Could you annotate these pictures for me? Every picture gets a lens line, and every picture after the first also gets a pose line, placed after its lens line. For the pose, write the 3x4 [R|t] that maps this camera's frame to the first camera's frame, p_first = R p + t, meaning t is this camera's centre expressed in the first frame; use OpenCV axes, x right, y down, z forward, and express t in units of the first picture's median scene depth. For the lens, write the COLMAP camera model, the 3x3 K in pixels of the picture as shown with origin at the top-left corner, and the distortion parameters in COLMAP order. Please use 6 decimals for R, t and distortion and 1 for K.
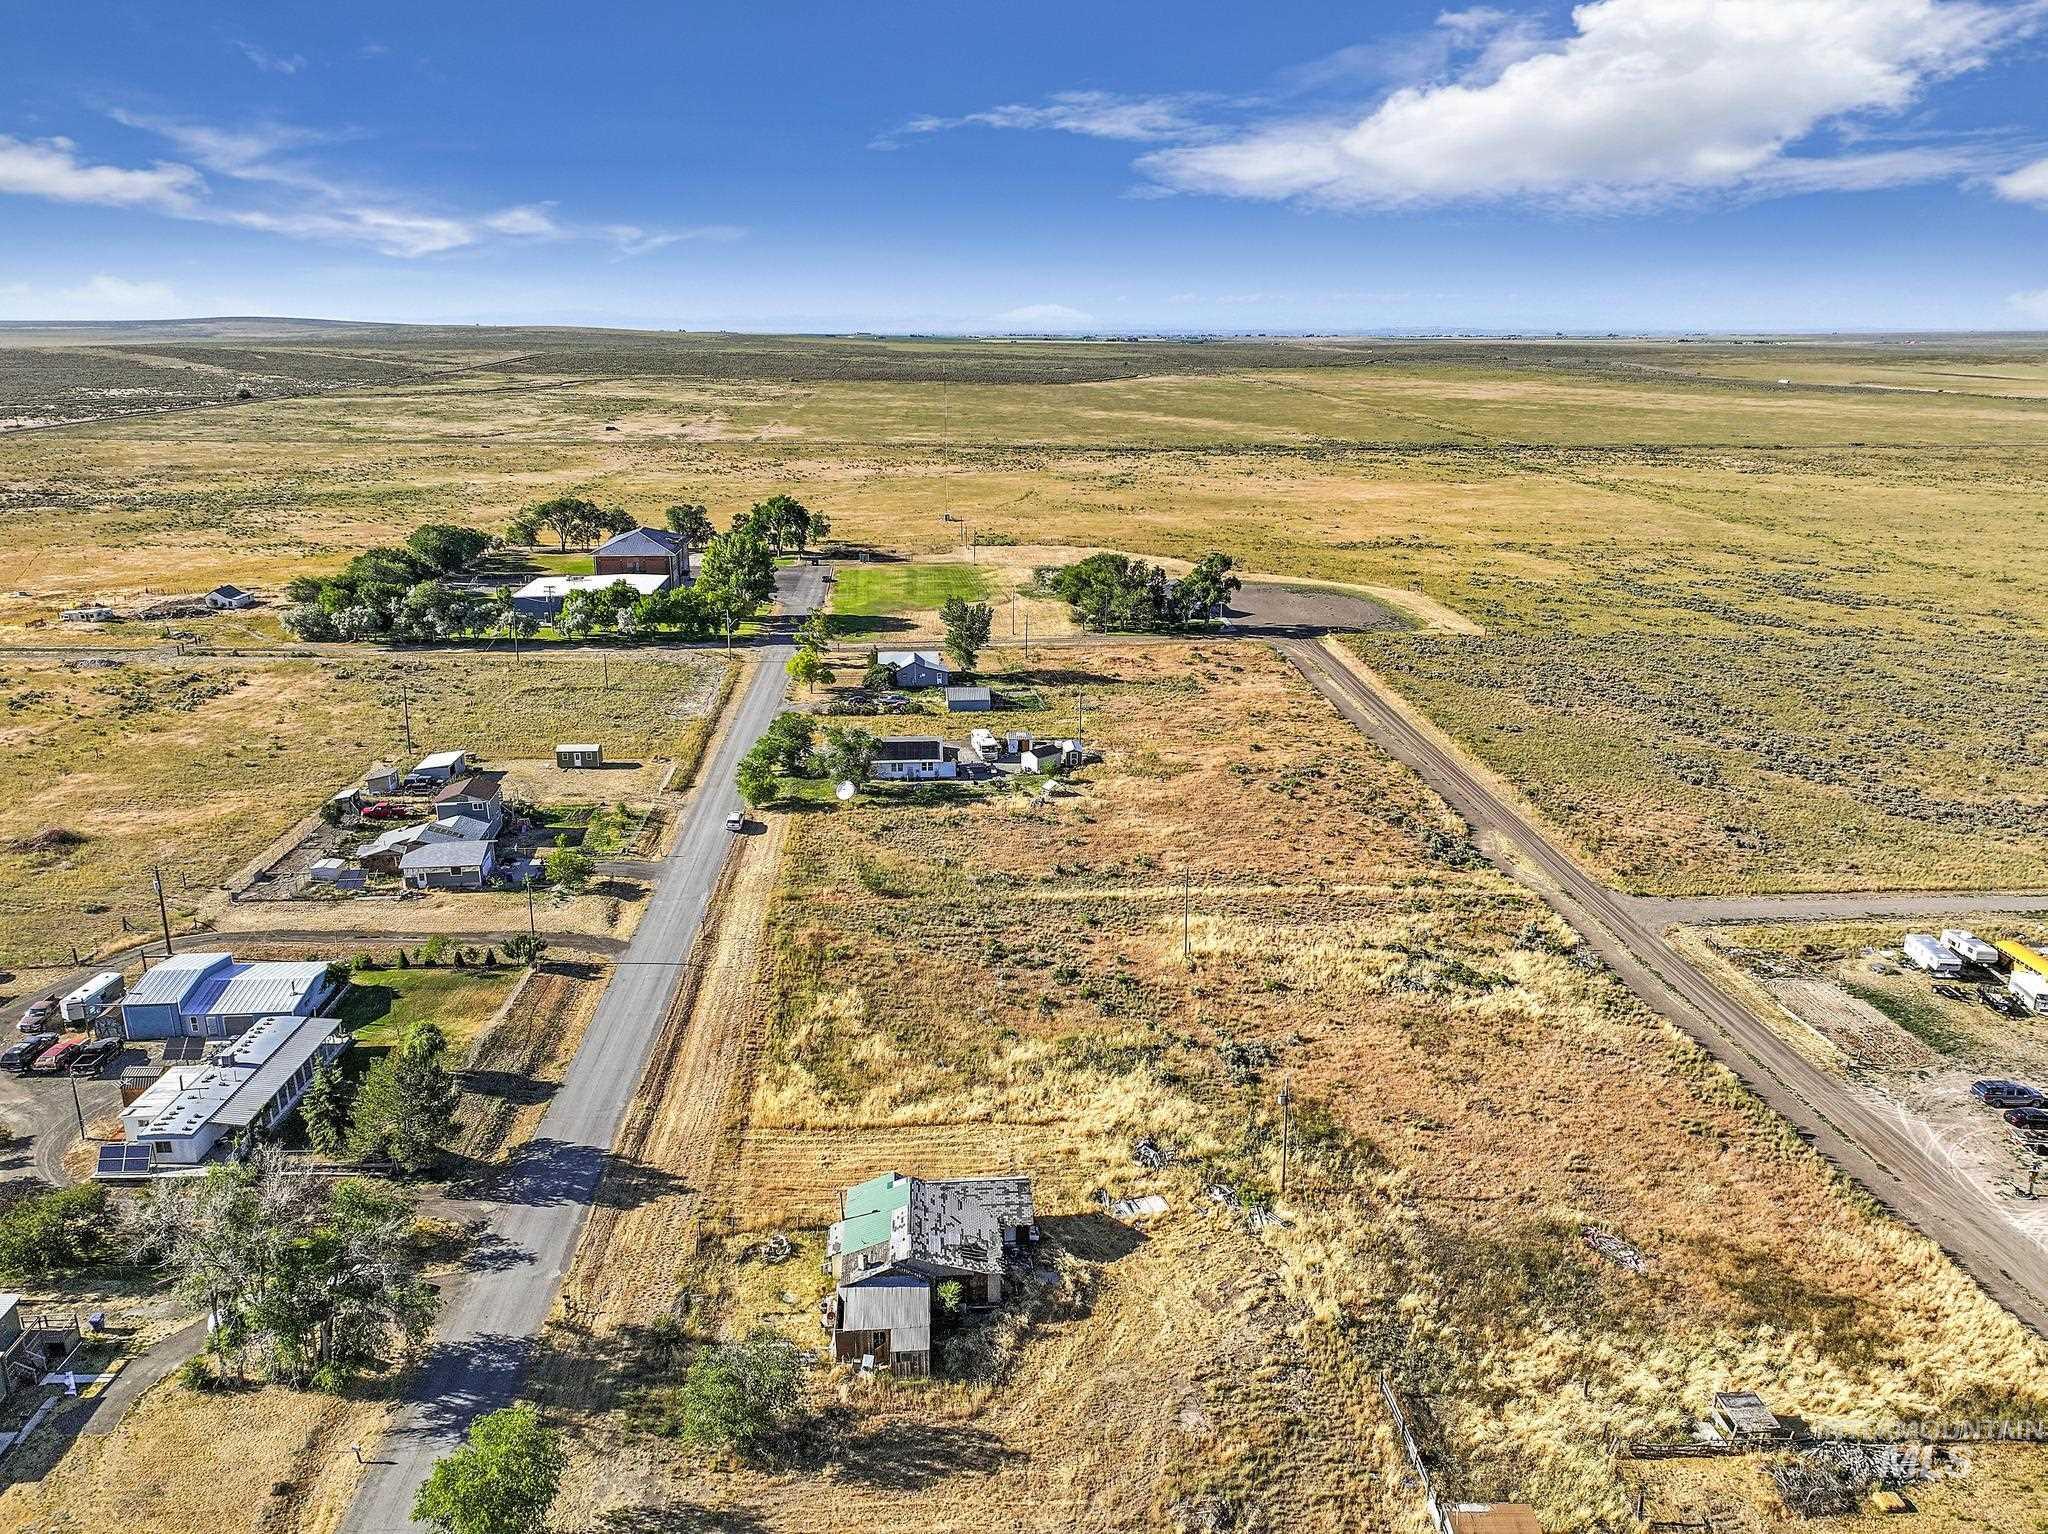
lens RADIAL K [[1464.7, 0, 1031.1], [0, 1464.7, 763.8], [0, 0, 1]] dist [0.010880, 0.004945]
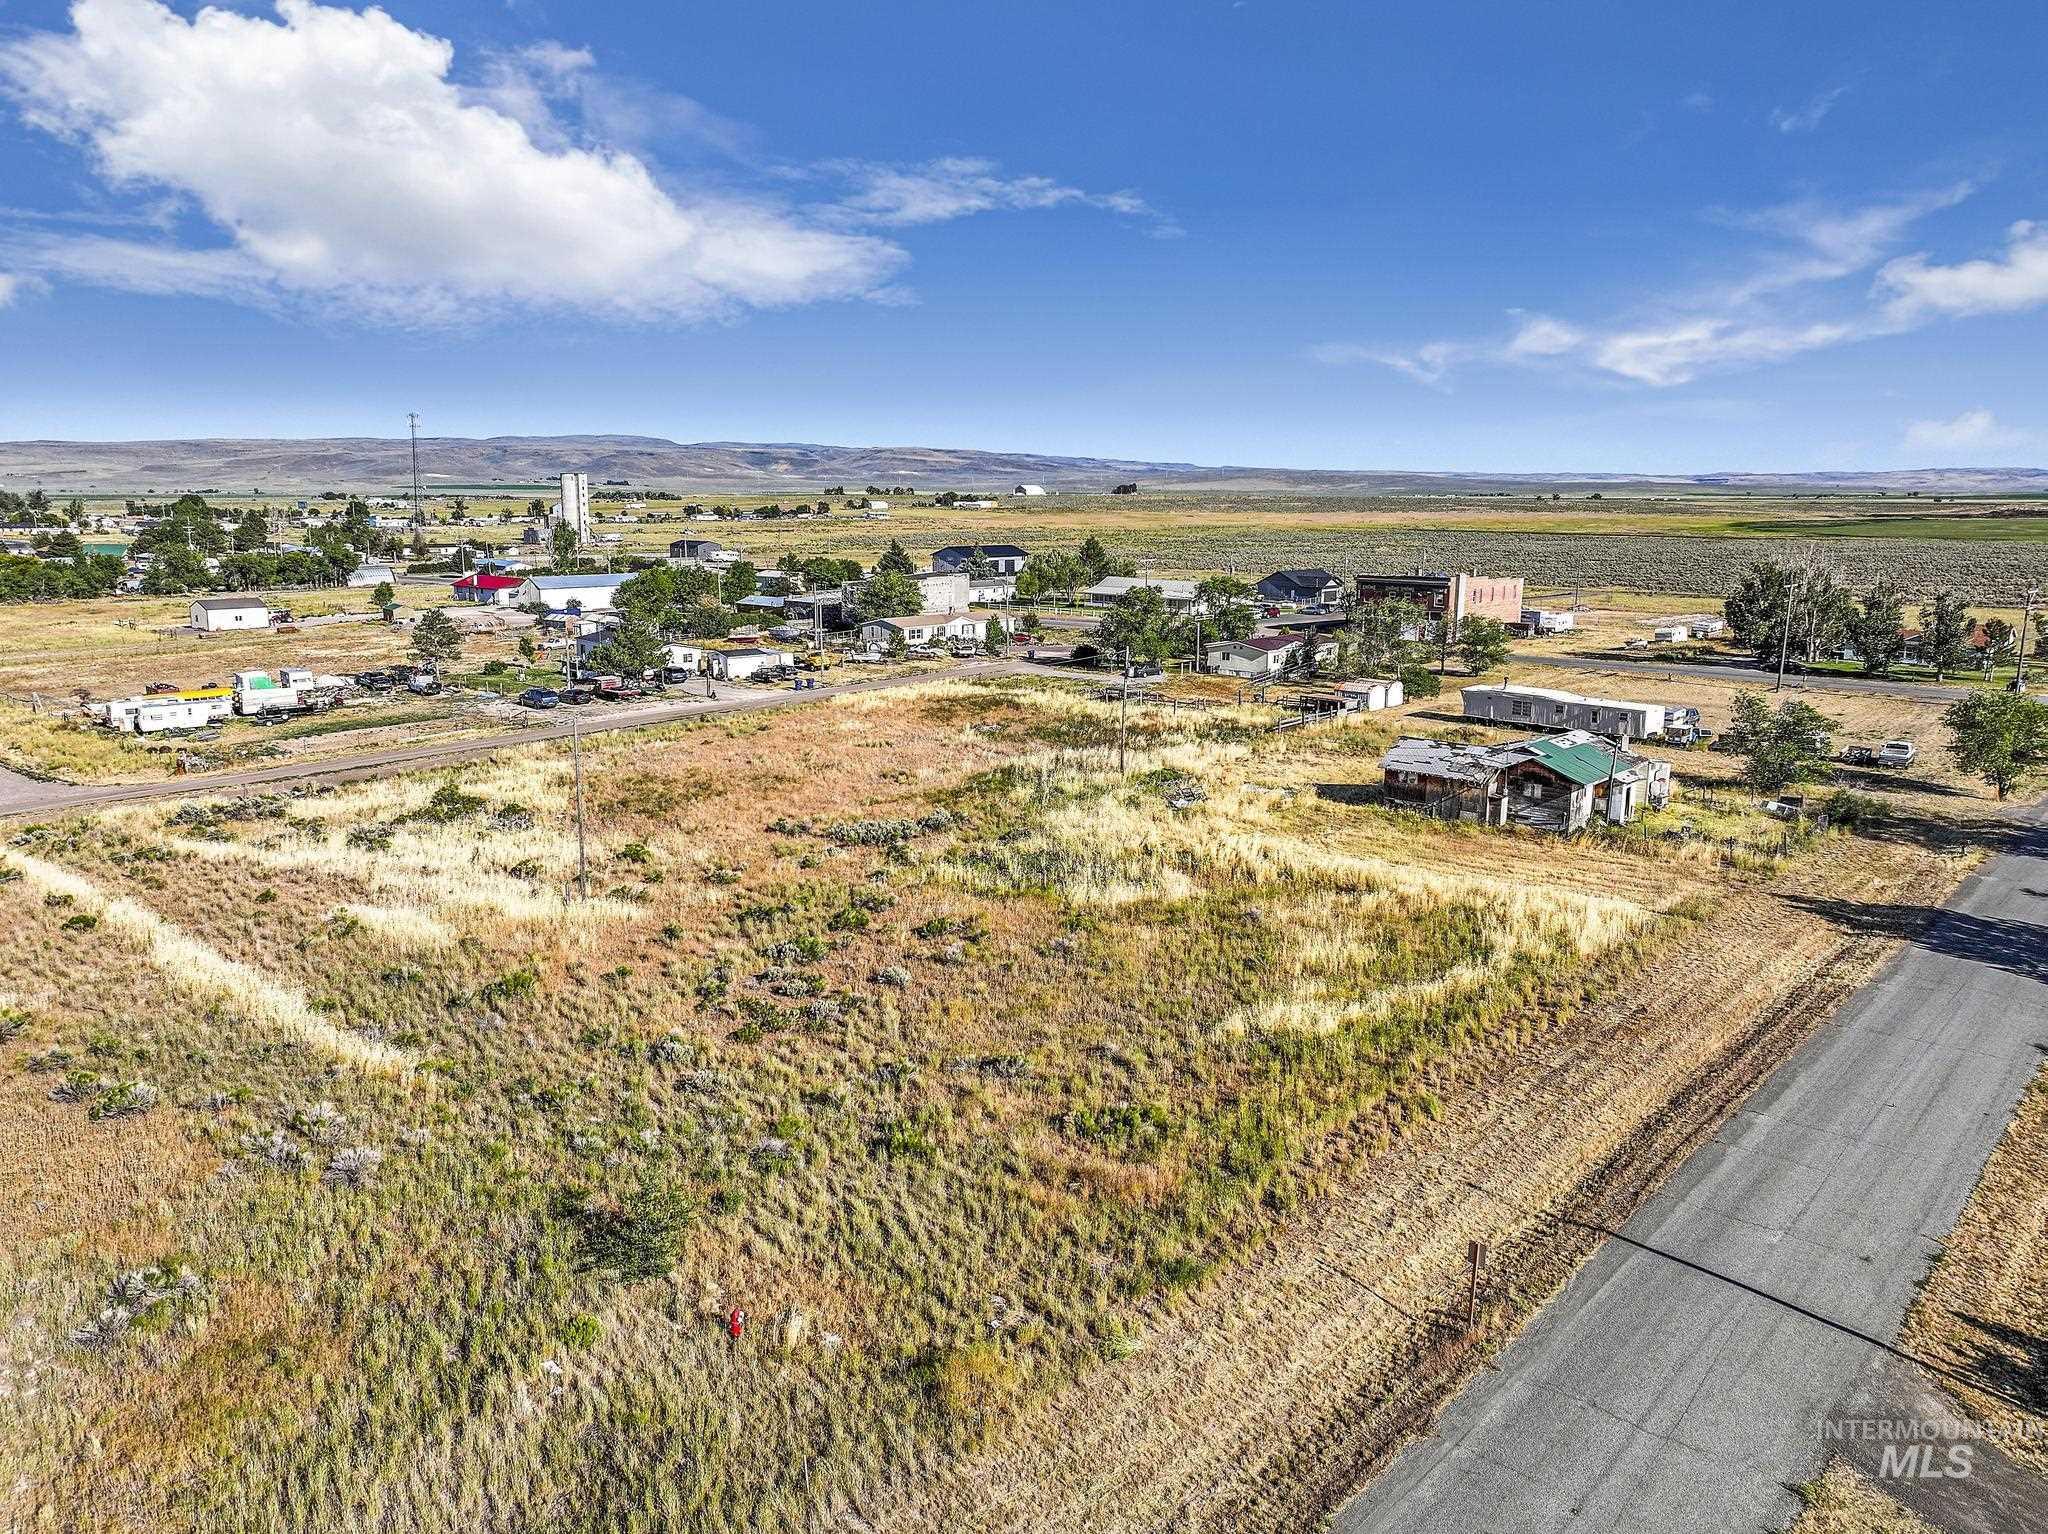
lens RADIAL K [[1431.4, 0, 1022.4], [0, 1431.4, 797.8], [0, 0, 1]] dist [0.011547, 0.003451]
pose [[-0.694462, -0.156306, 0.702346, -0.377448], [0.199714, 0.895892, 0.396852, -0.071942], [-0.691257, 0.415867, -0.590947, 1.355548]]
